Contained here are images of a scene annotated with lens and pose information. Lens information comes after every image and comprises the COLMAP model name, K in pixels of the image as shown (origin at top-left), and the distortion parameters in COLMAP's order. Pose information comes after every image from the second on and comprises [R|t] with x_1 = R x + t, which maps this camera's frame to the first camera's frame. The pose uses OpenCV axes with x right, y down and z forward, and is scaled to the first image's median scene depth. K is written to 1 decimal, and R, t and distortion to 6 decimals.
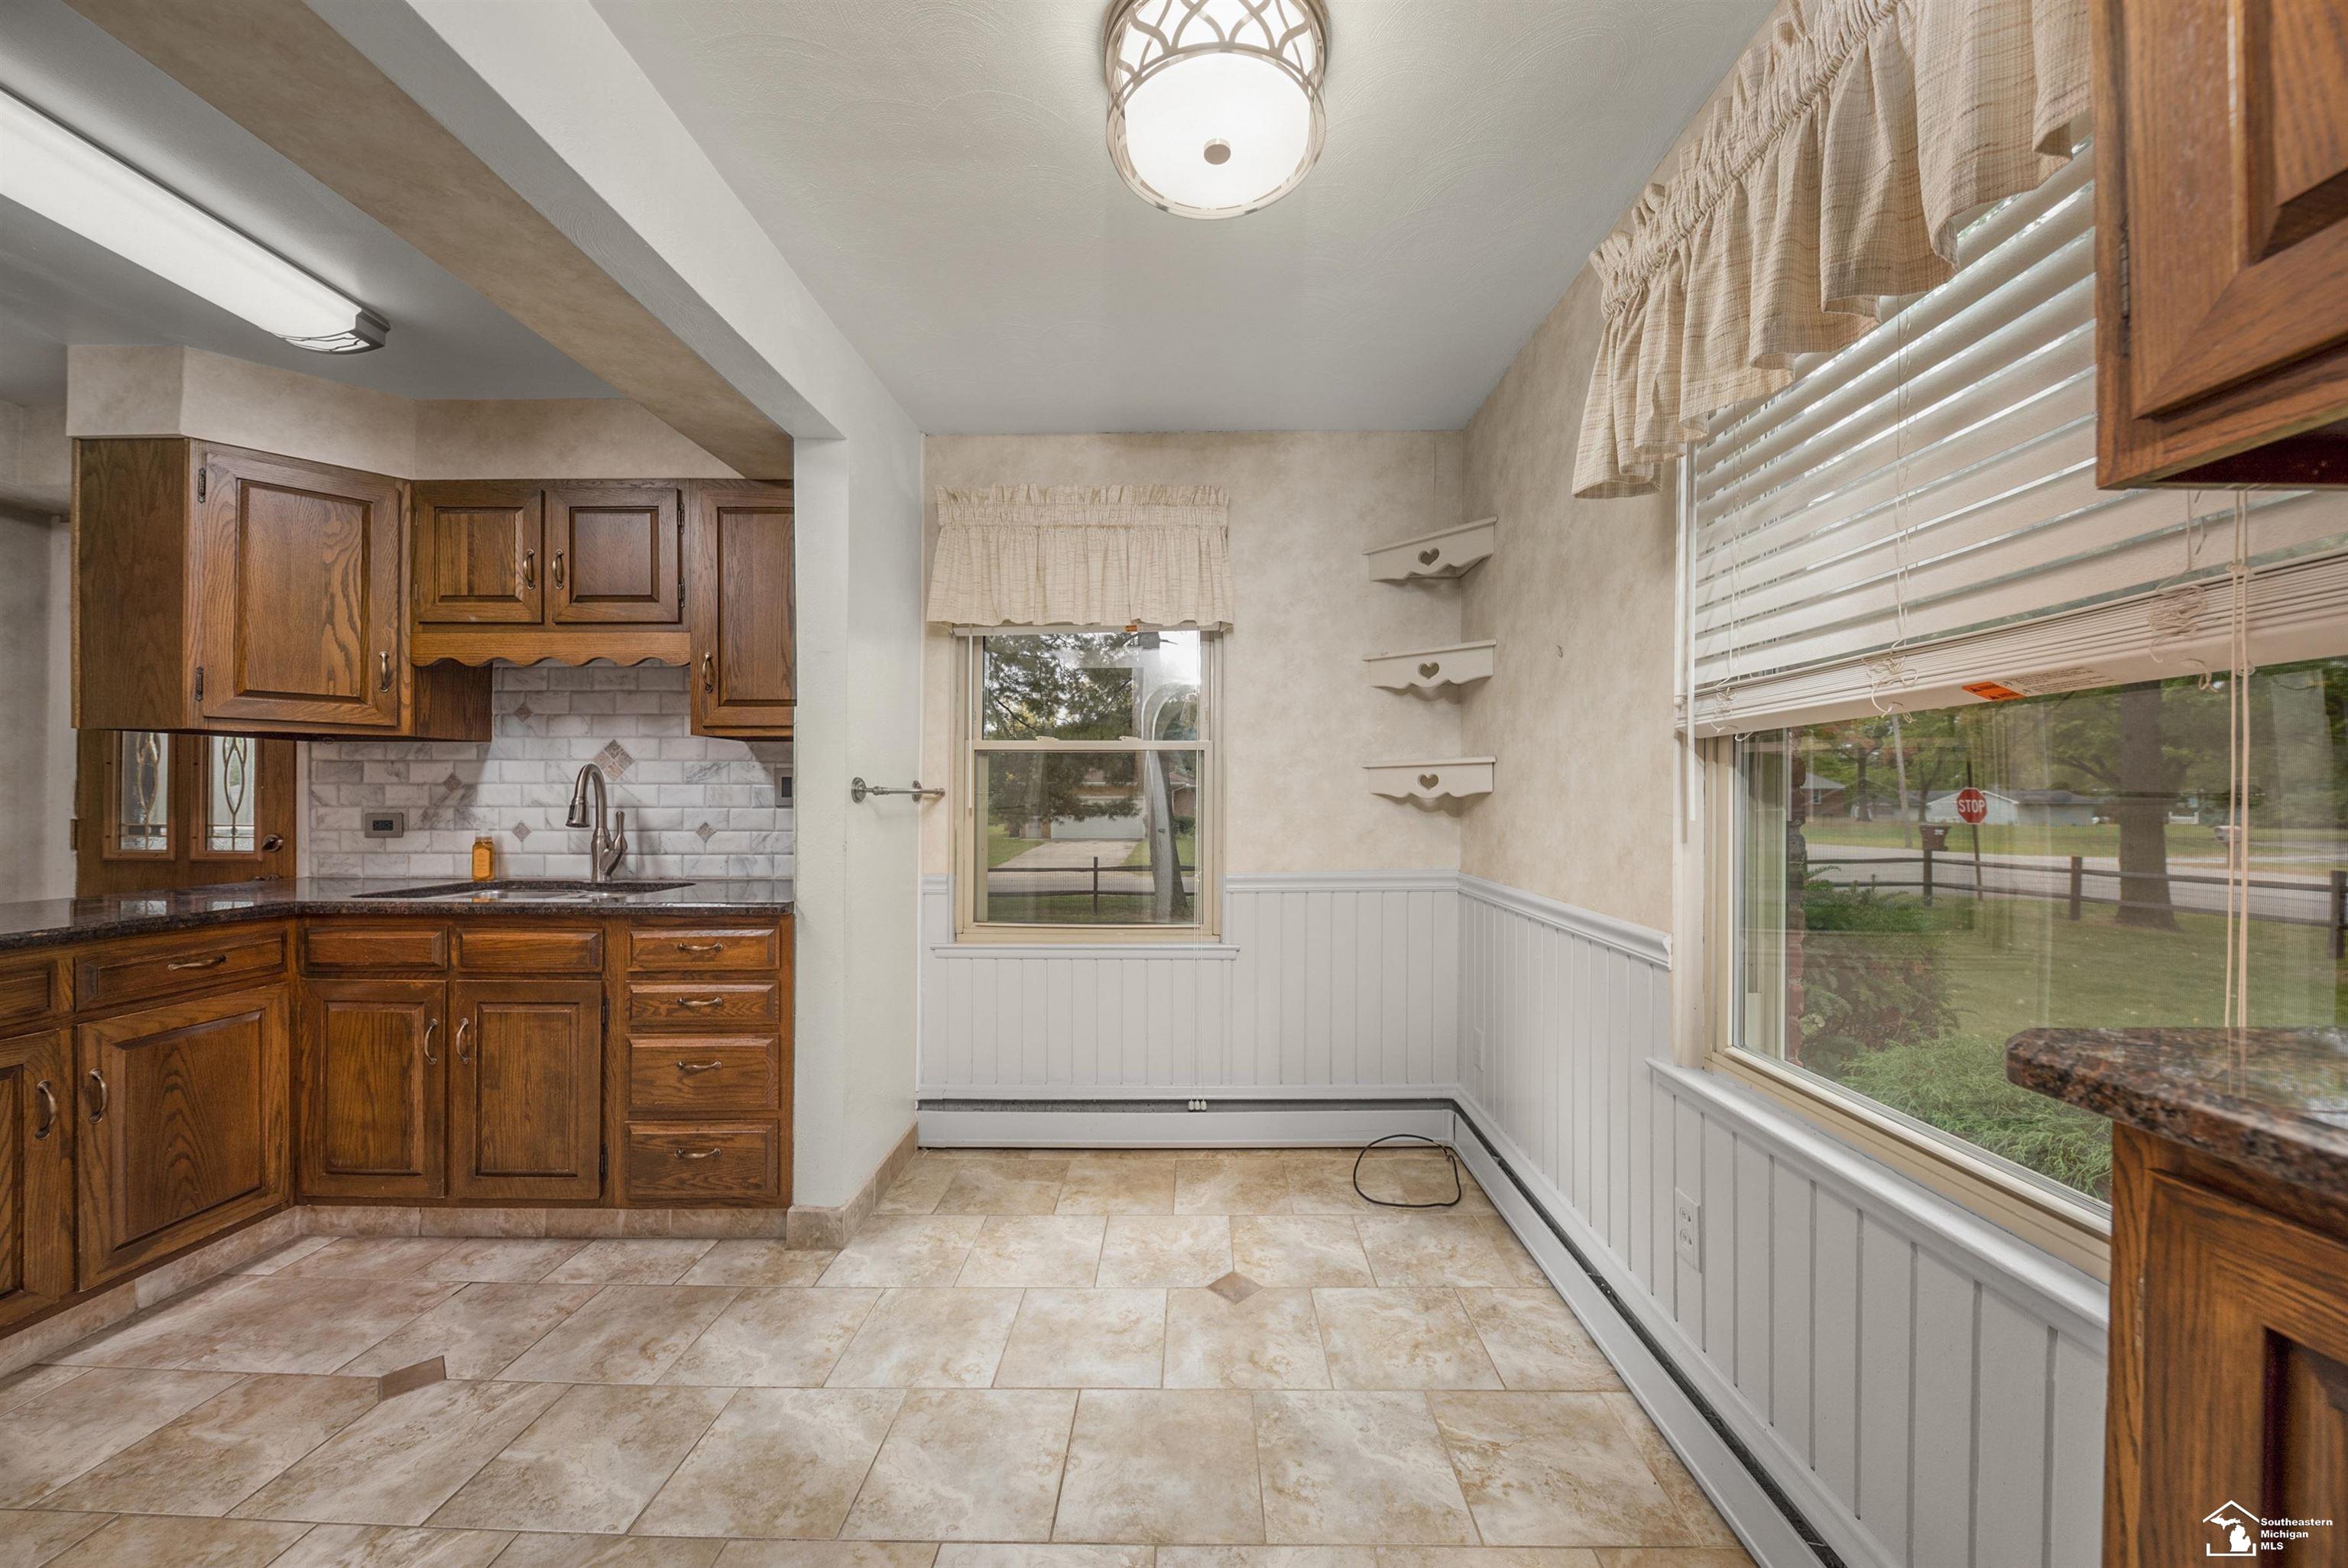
lens RADIAL K [[894.3, 0, 1179.1], [0, 894.3, 795.0], [0, 0, 1]] dist [-0.010221, -0.001084]
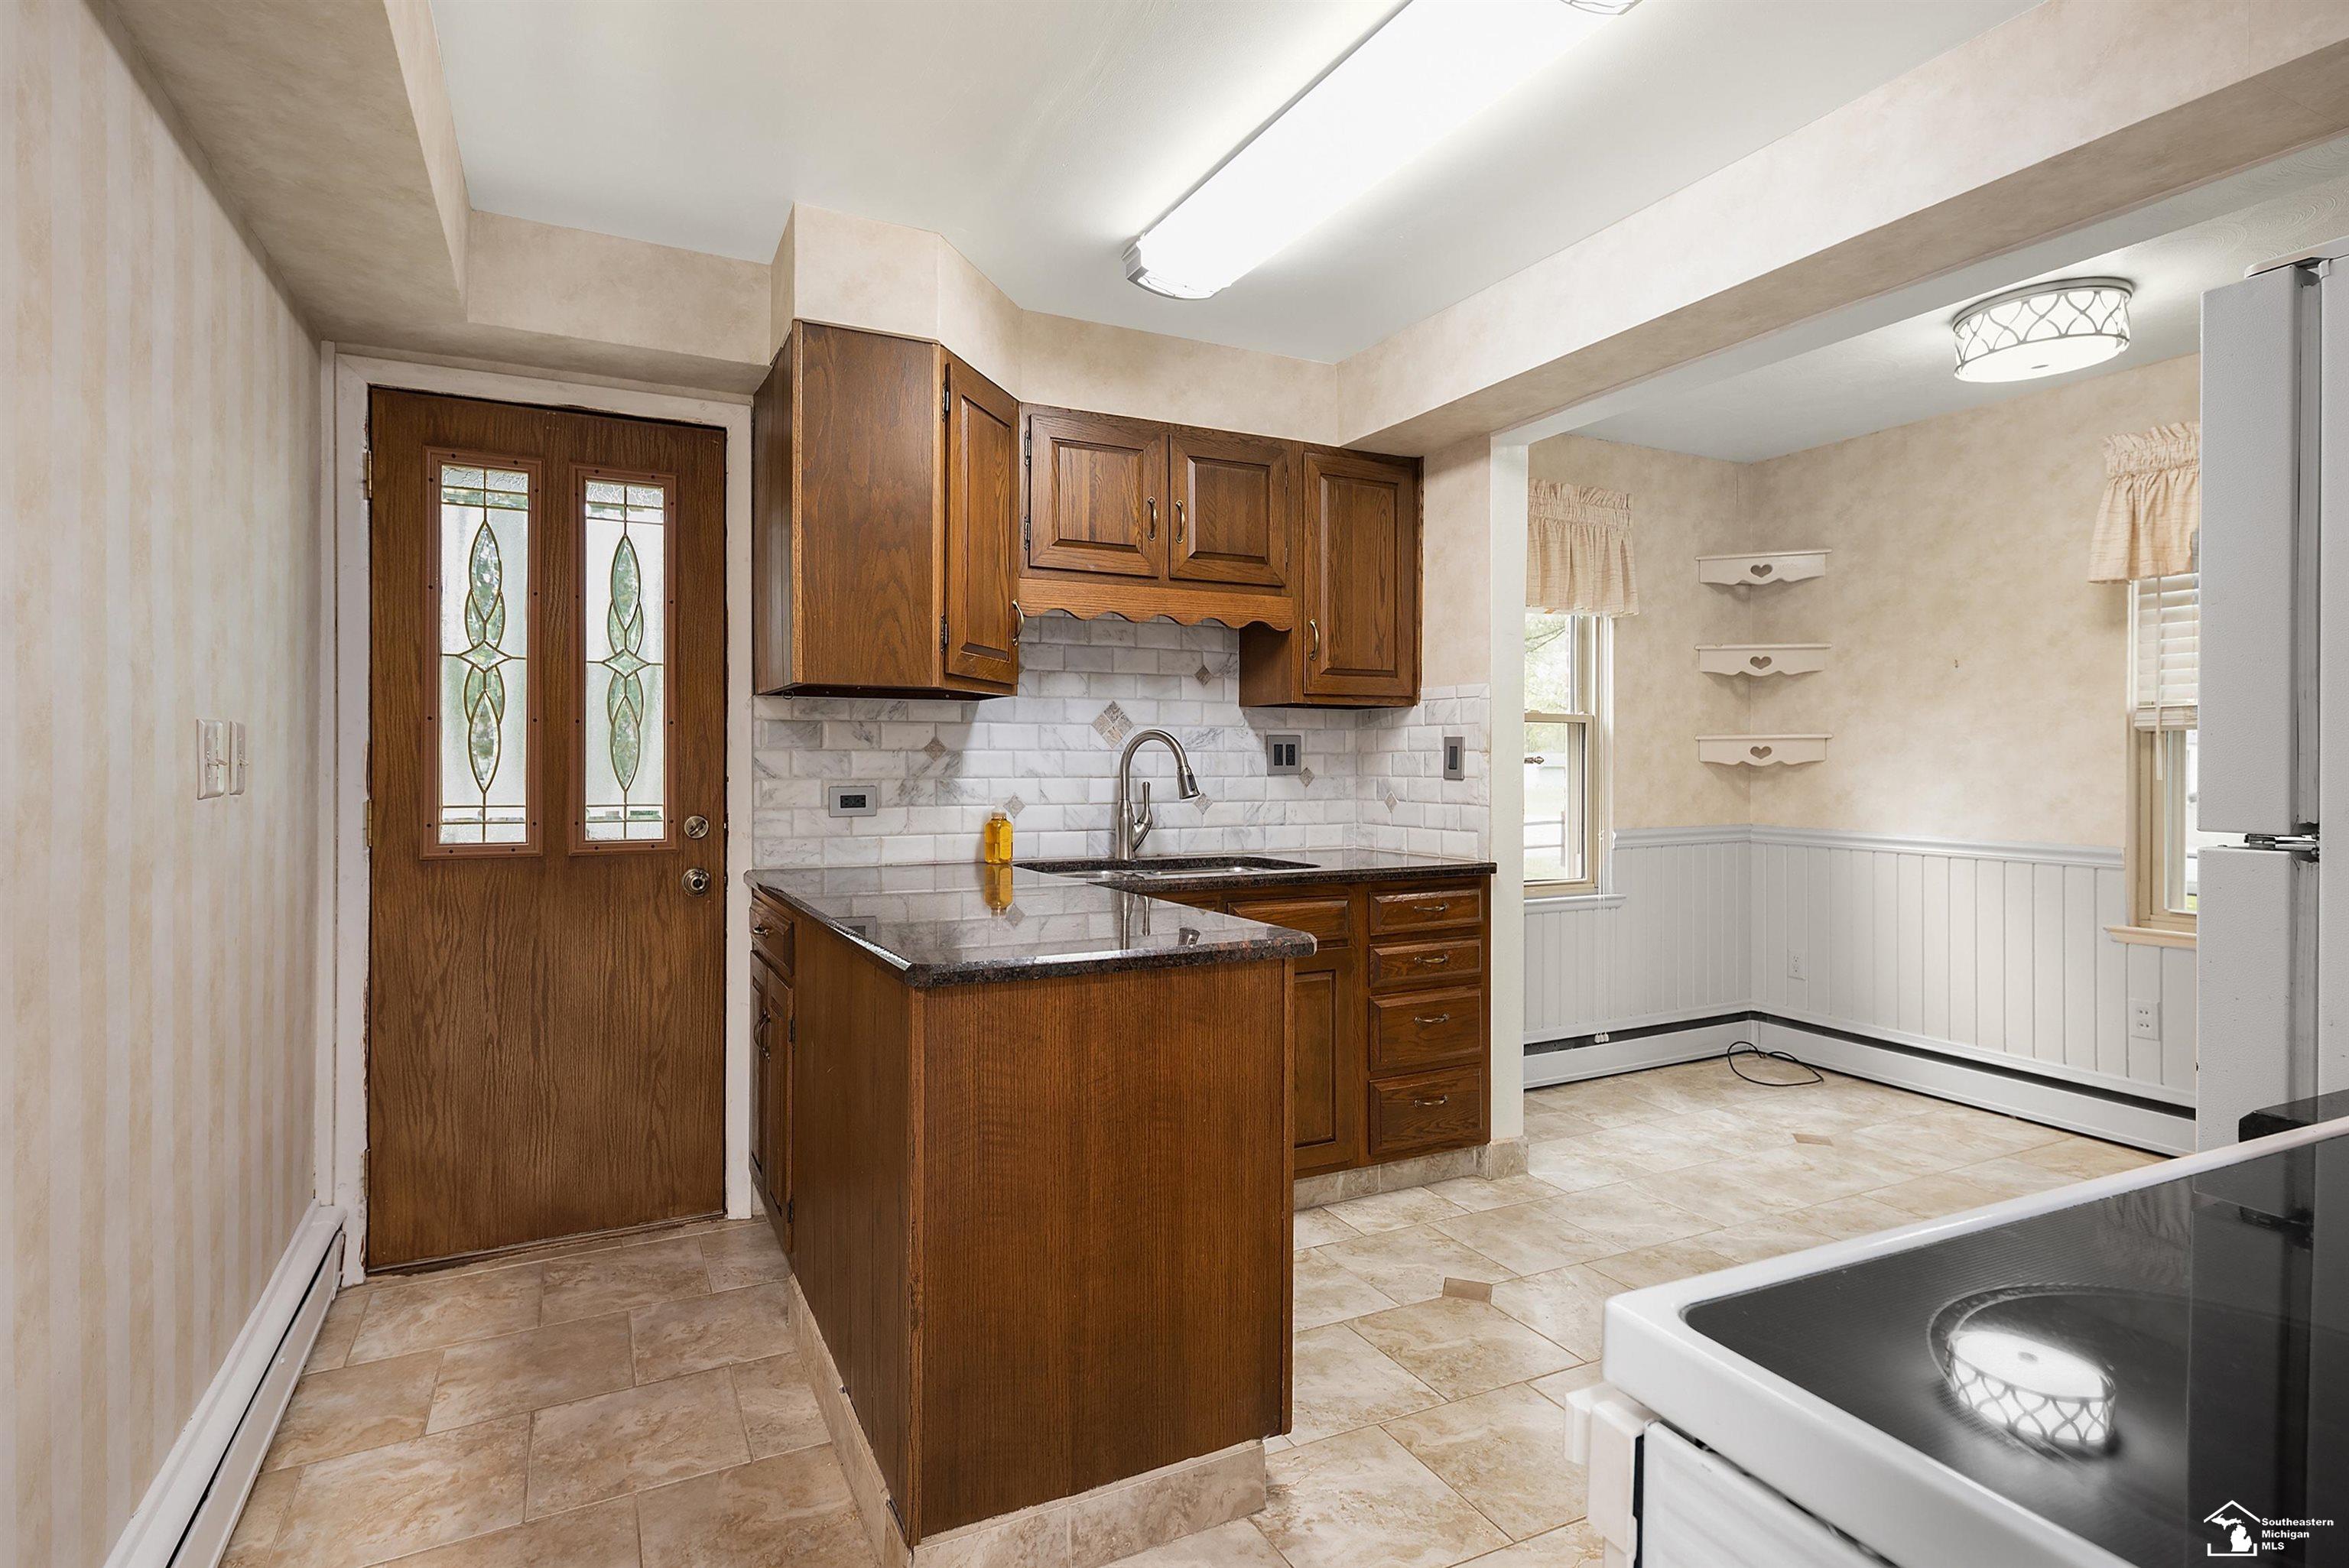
lens RADIAL K [[1198.7, 0, 1174.0], [0, 1198.7, 765.2], [0, 0, 1]] dist [-0.011577, -0.000191]
pose [[0.894930, -0.001701, 0.446204, -1.120704], [-0.000273, 0.999990, 0.004360, -0.003690], [-0.446207, -0.004024, 0.894921, -0.107317]]
